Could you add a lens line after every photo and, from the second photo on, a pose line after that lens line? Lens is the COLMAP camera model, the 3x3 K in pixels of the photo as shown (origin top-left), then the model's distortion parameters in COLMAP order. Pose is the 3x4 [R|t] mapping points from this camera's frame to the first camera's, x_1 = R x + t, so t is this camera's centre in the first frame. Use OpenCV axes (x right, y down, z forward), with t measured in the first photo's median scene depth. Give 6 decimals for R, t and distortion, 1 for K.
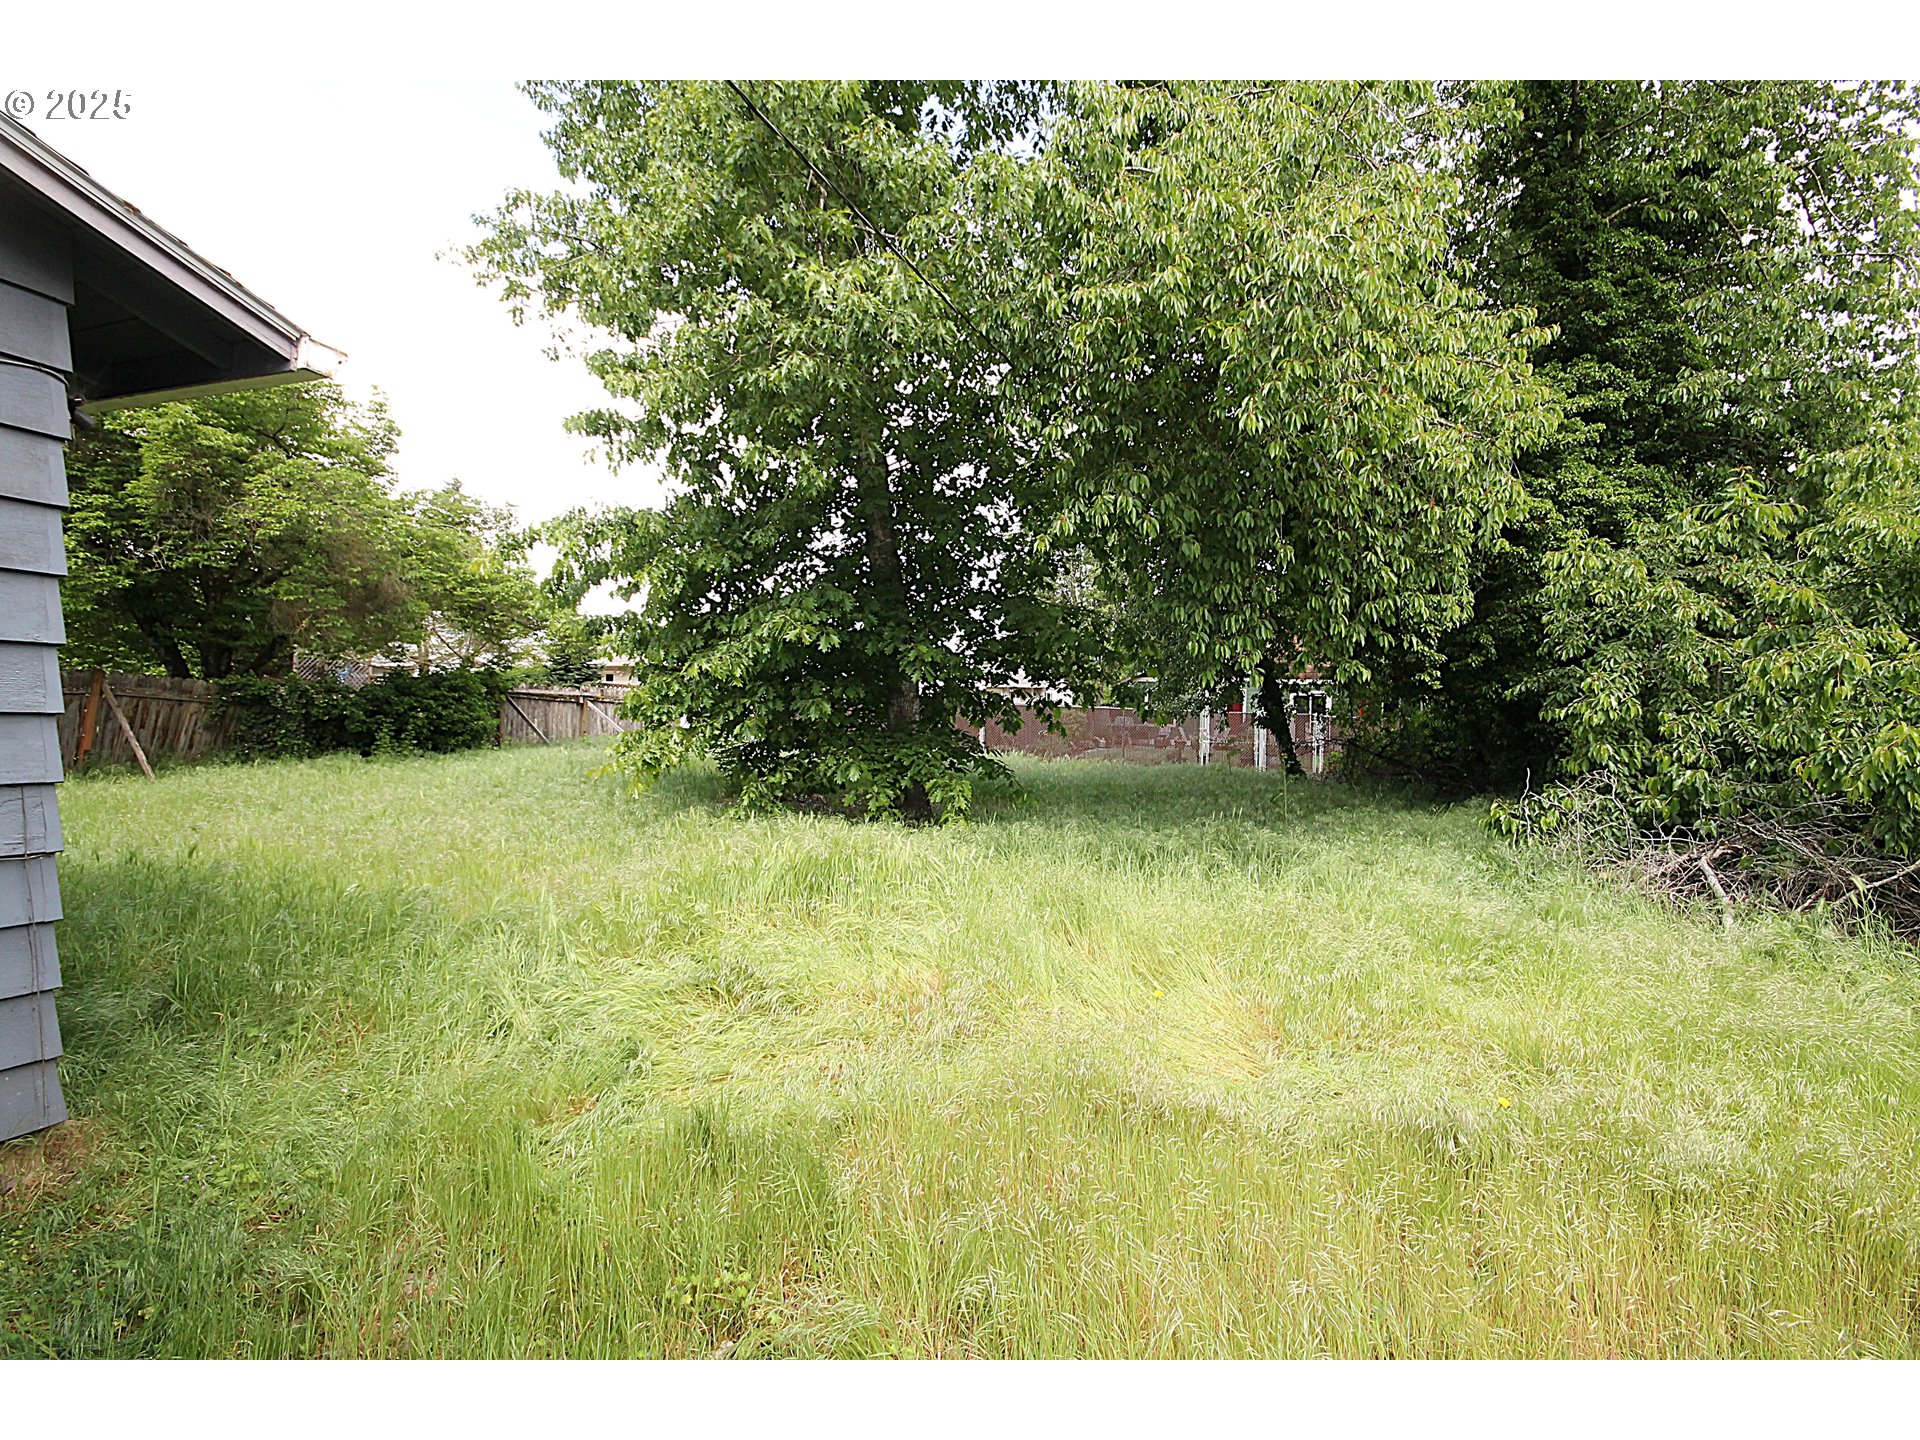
lens RADIAL K [[915.2, 0, 977.6], [0, 915.2, 718.1], [0, 0, 1]] dist [-0.001289, -0.000055]
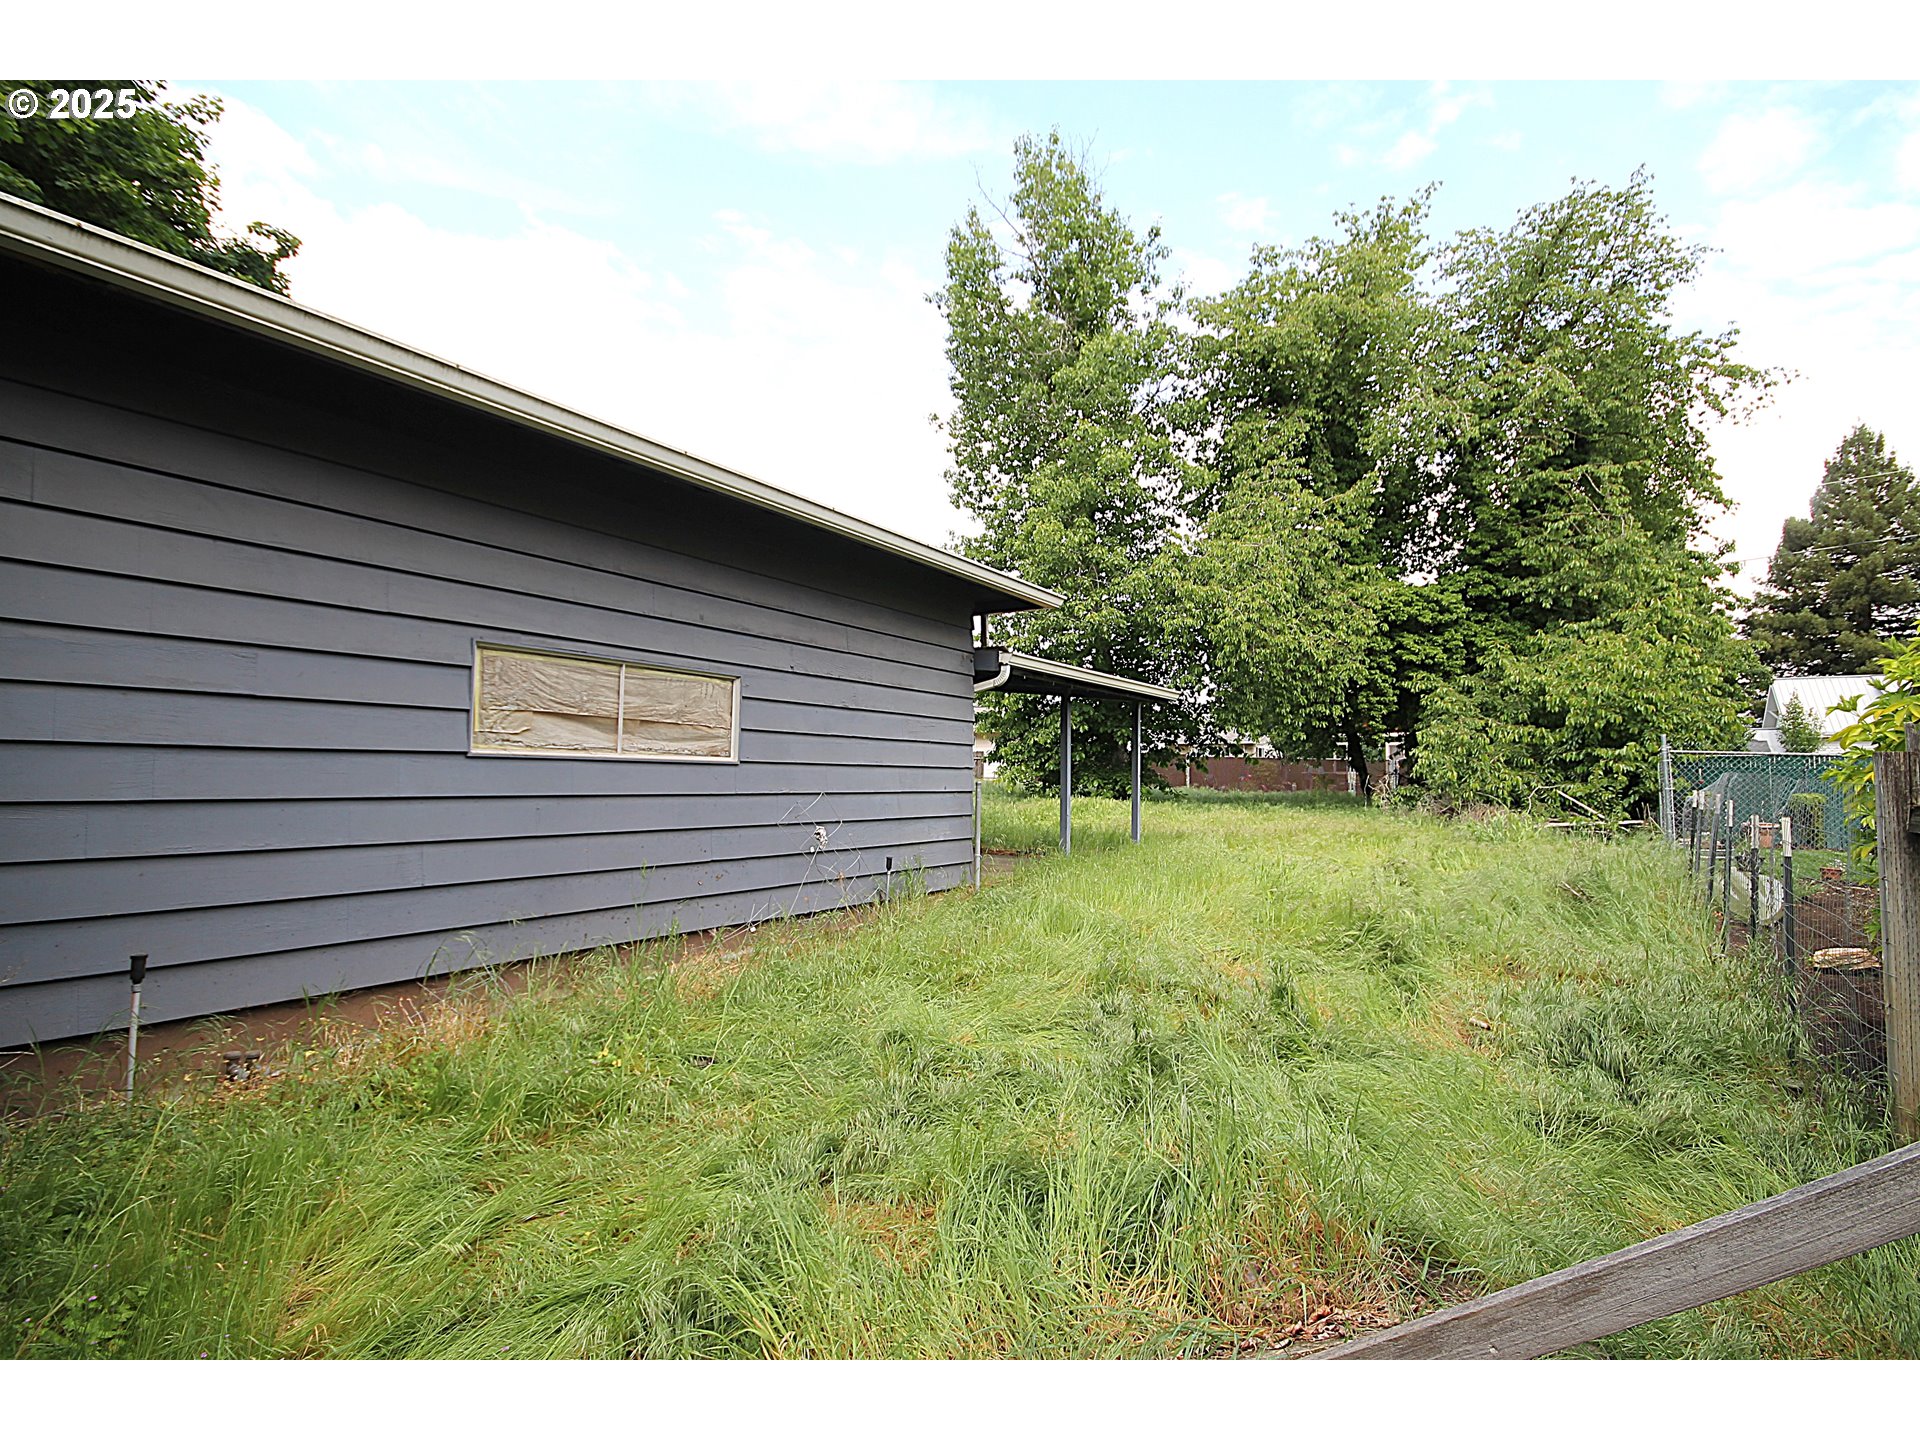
lens RADIAL K [[912.6, 0, 970.6], [0, 912.6, 722.7], [0, 0, 1]] dist [0.000109, -0.000158]
pose [[0.963860, -0.023264, -0.265390, 0.151872], [0.008115, 0.998281, -0.058038, 0.031487], [0.266285, 0.053787, 0.962393, -1.122265]]
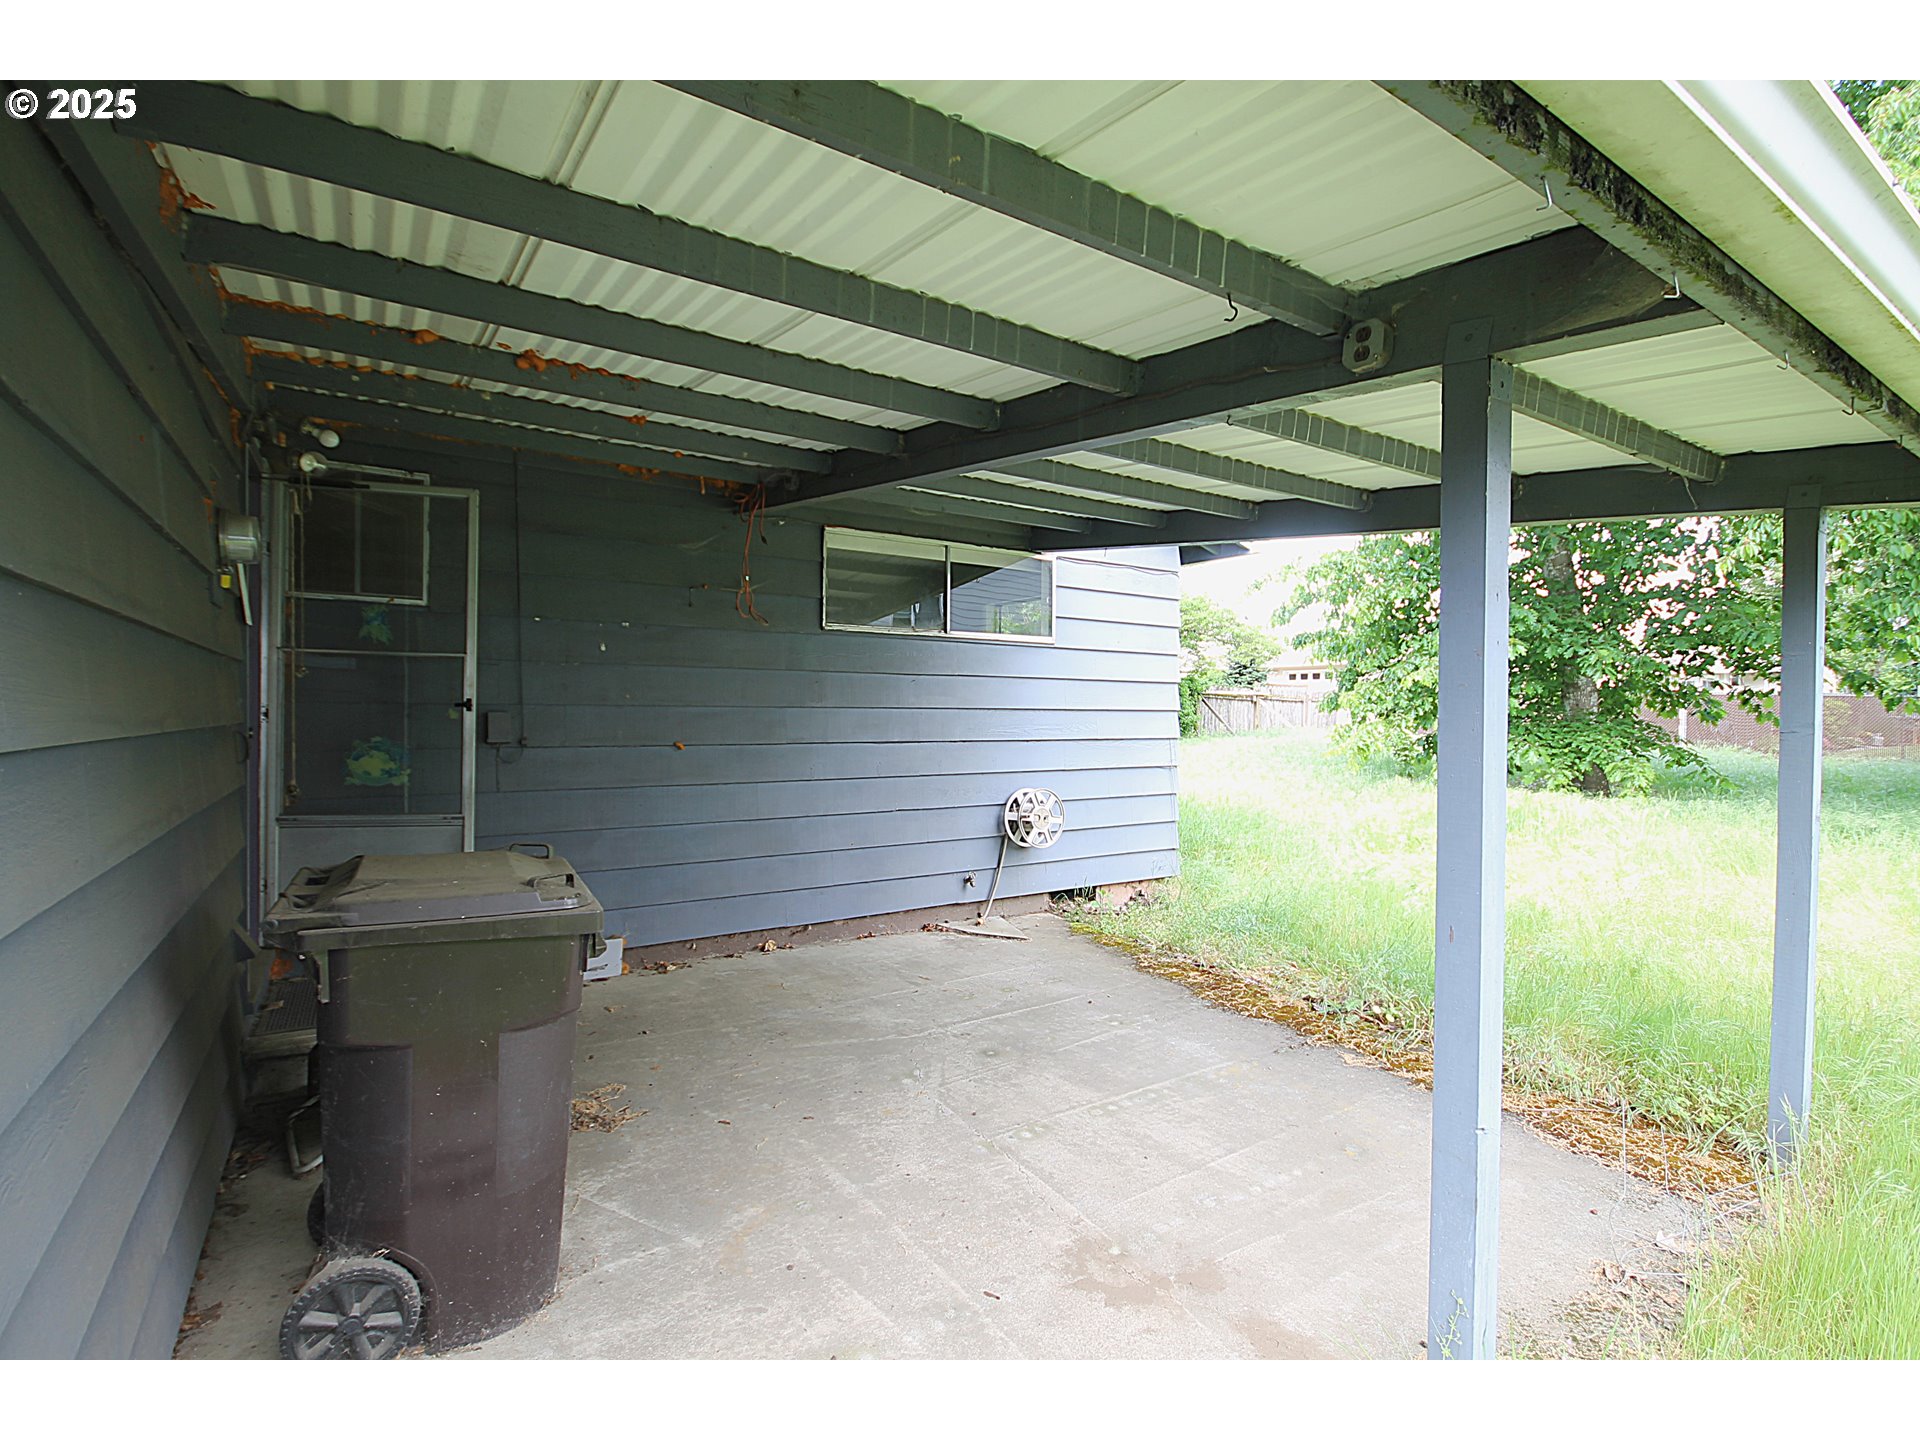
lens RADIAL K [[905.4, 0, 967.9], [0, 905.4, 722.9], [0, 0, 1]] dist [-0.001356, 0.000067]
pose [[0.783974, -0.002955, -0.620786, 0.019190], [0.009532, 0.999928, 0.007278, 0.000522], [0.620720, -0.011623, 0.783946, -0.345313]]
